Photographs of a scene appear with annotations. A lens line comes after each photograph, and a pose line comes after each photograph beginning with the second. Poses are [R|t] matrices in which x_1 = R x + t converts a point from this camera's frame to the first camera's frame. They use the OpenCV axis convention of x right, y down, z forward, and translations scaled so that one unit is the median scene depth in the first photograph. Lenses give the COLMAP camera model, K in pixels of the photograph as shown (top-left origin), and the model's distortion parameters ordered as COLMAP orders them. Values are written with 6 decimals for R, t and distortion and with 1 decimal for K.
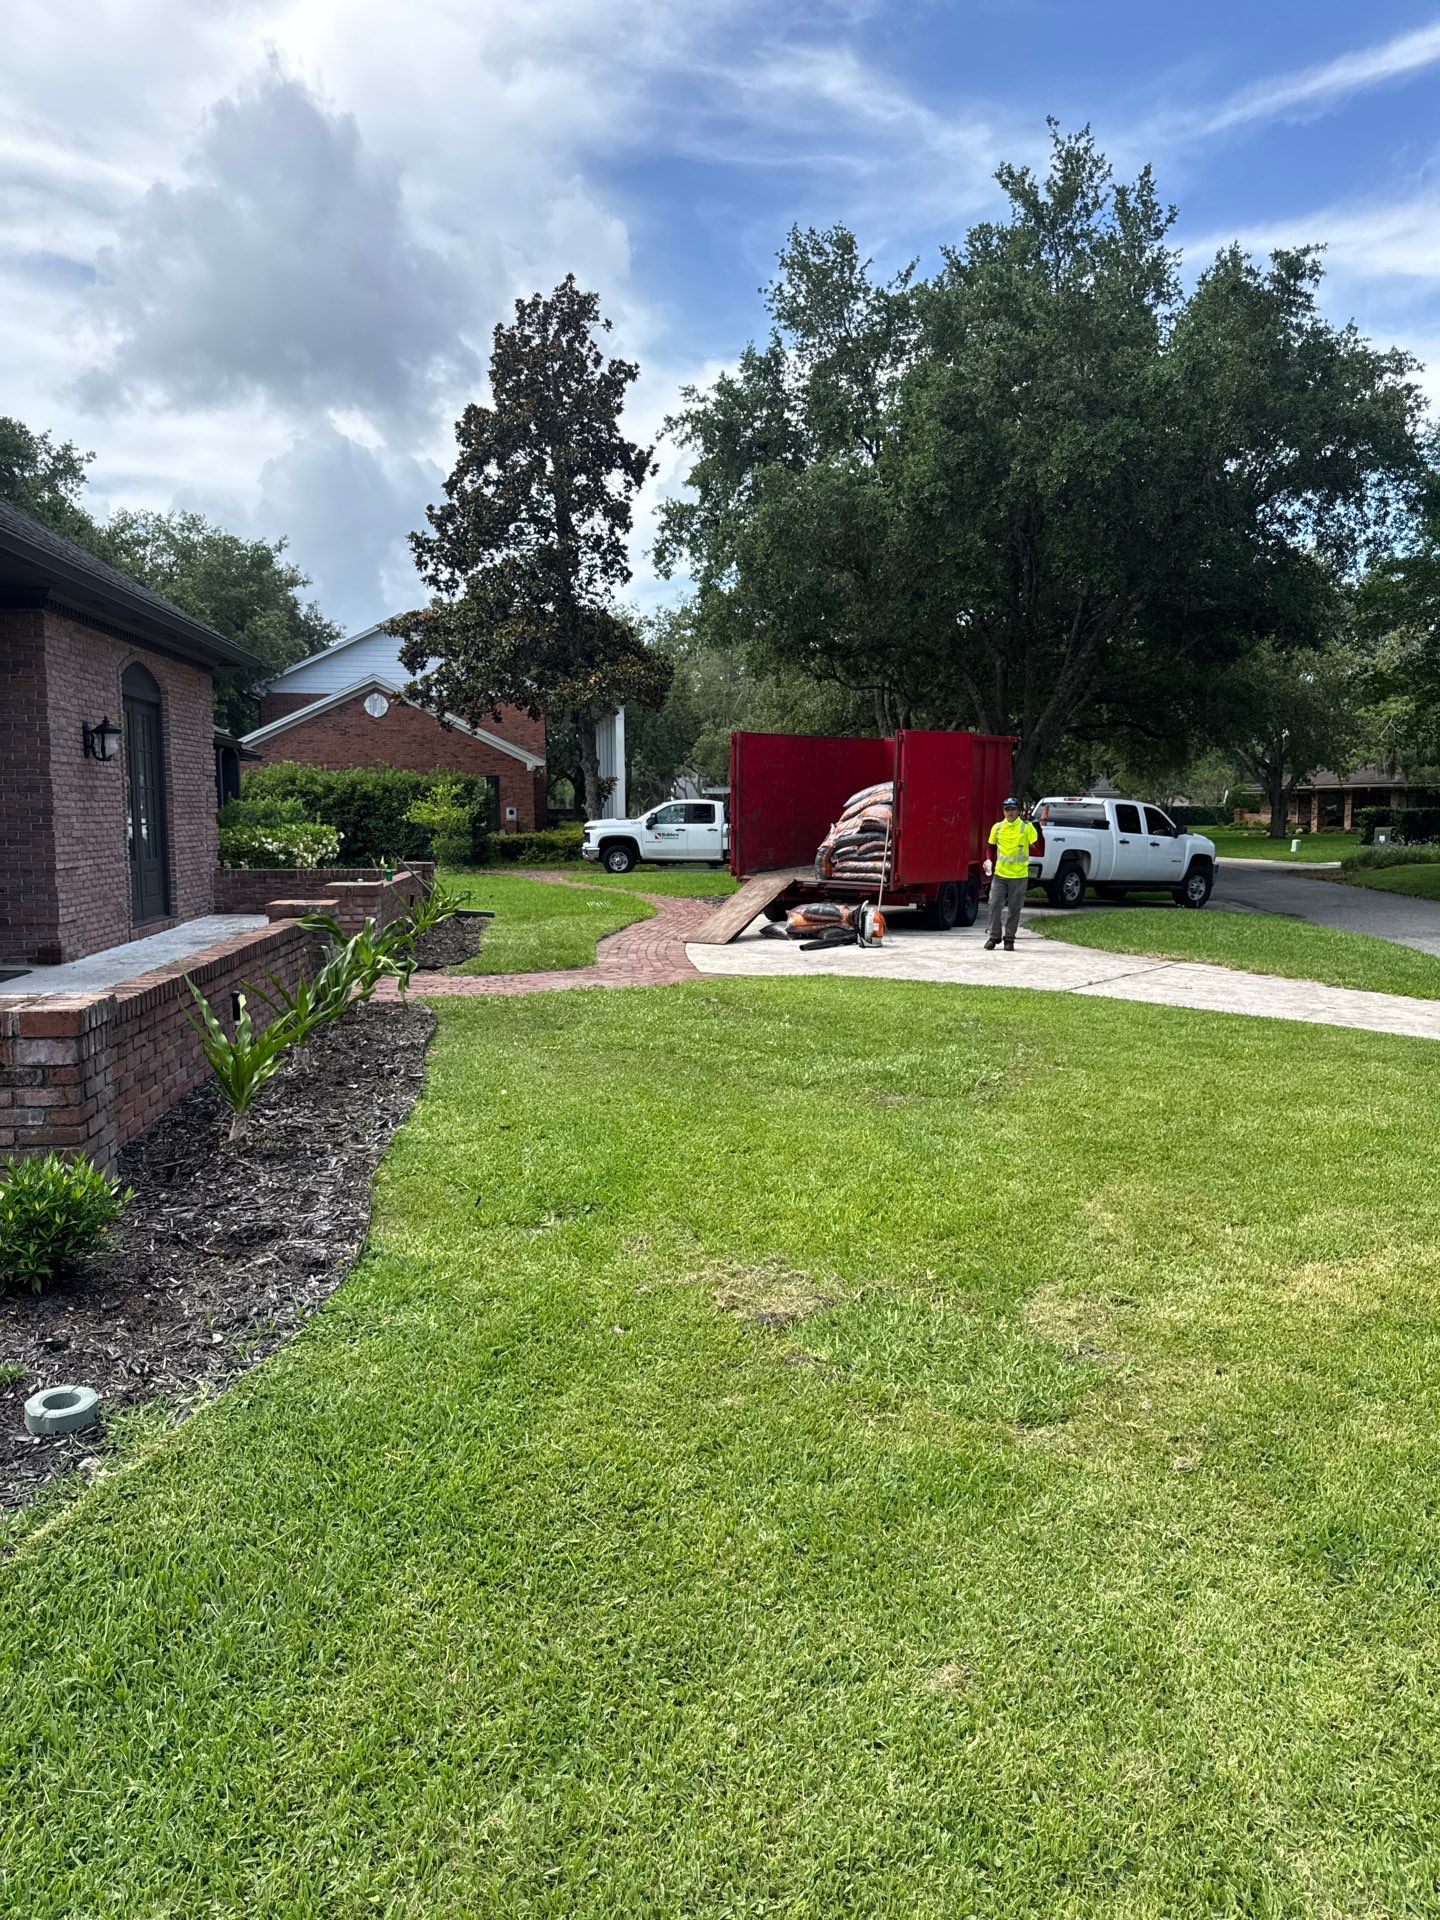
lens RADIAL K [[1351.8, 0, 714.0], [0, 1351.8, 952.8], [0, 0, 1]] dist [0.031349, -0.034704]
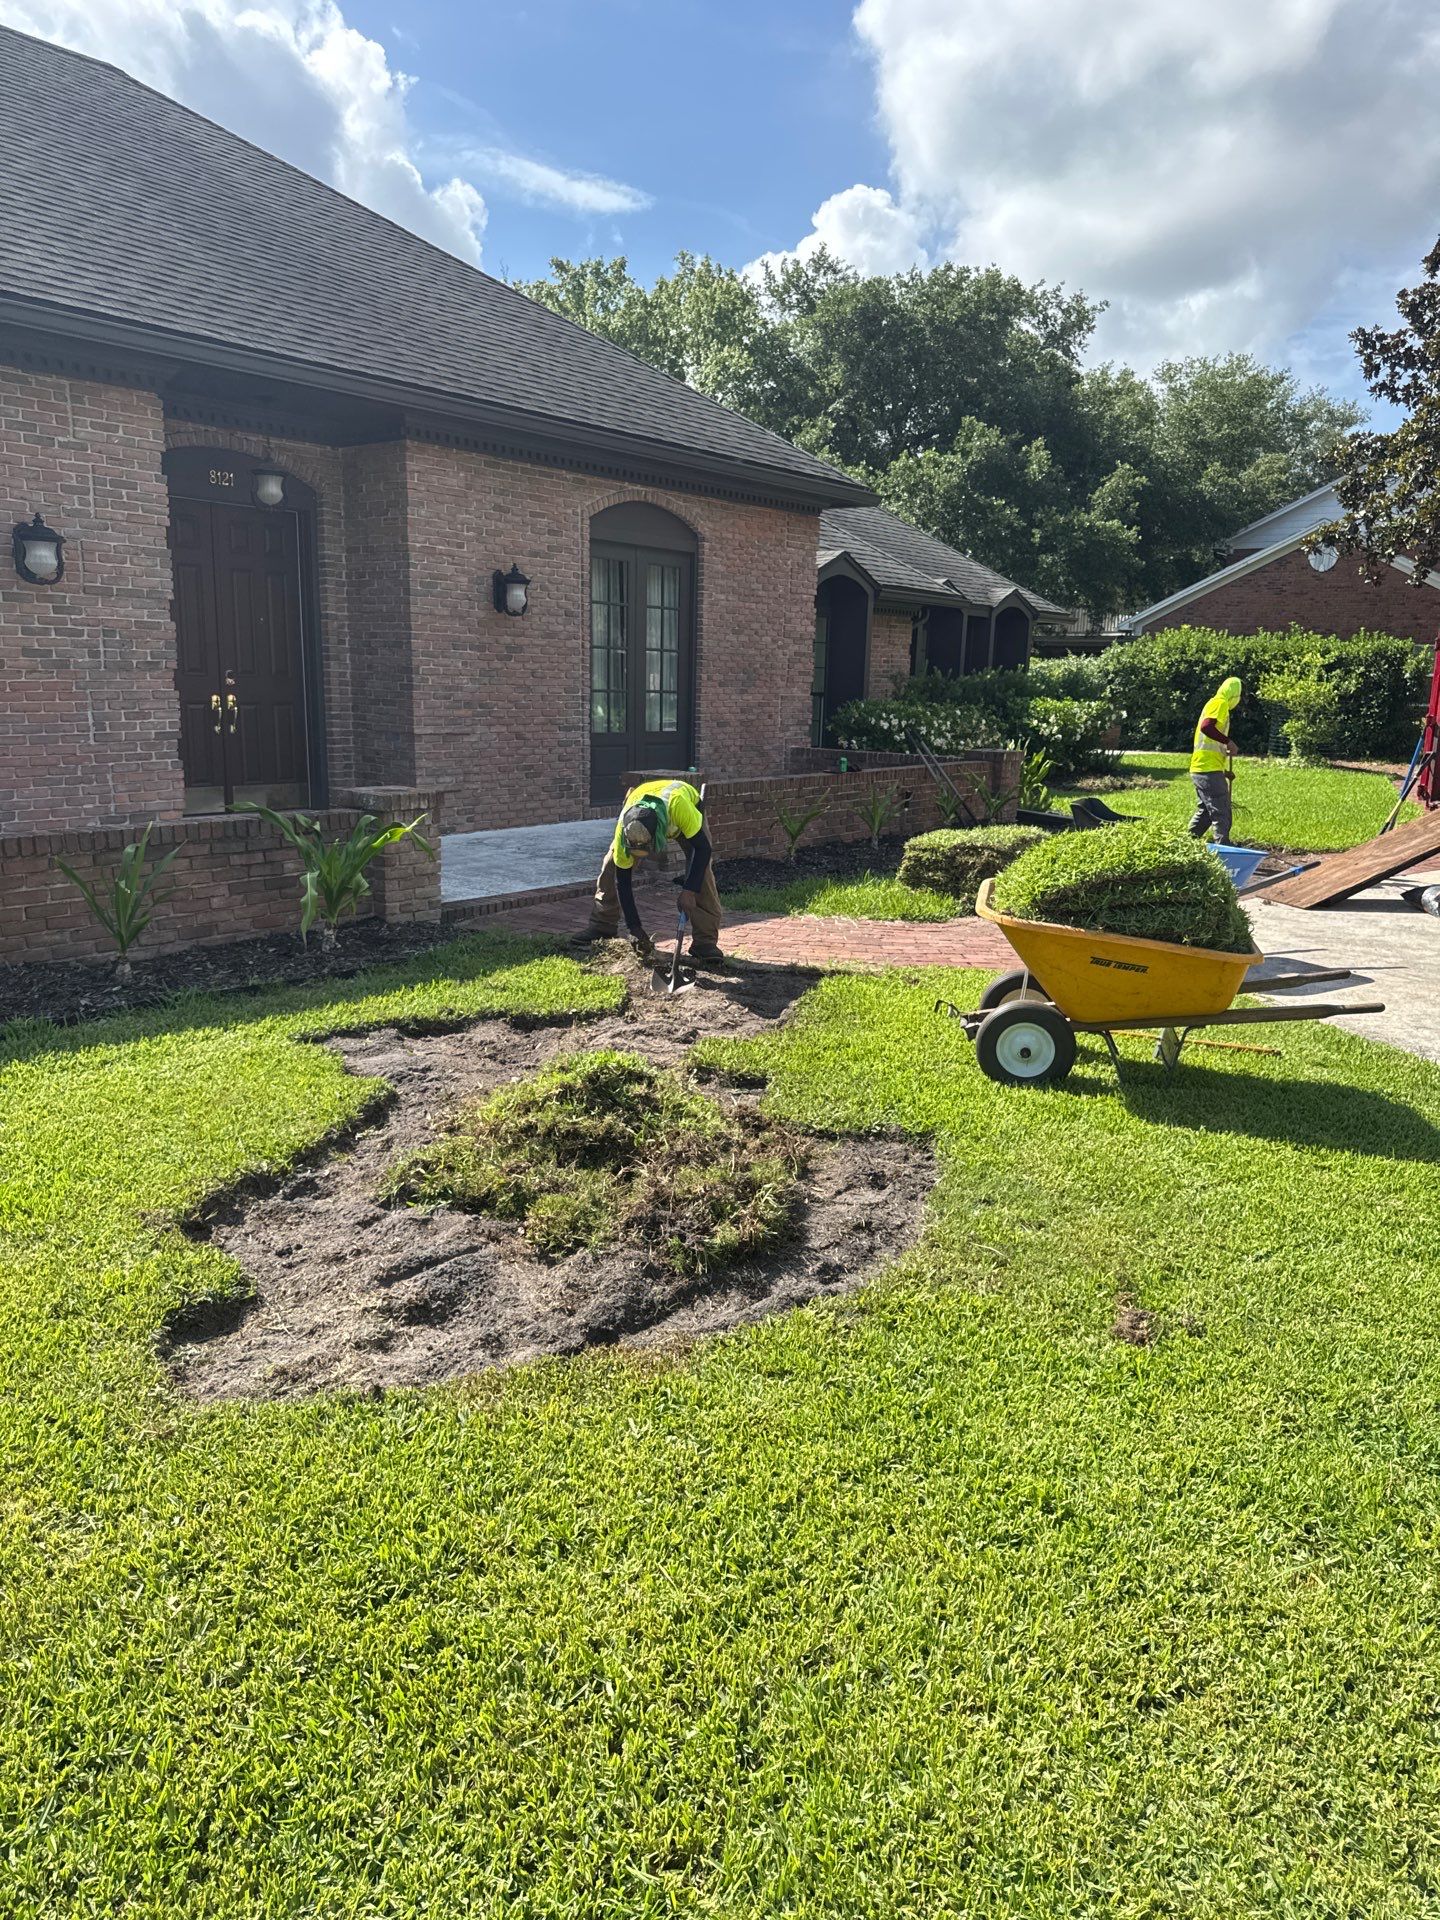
lens RADIAL K [[1351.8, 0, 702.8], [0, 1351.8, 950.2], [0, 0, 1]] dist [0.031349, -0.034704]
pose [[0.711685, 0.160296, -0.683966, 0.202498], [-0.097607, 0.986739, 0.129691, -0.035033], [0.695684, -0.025539, 0.717894, 0.297969]]
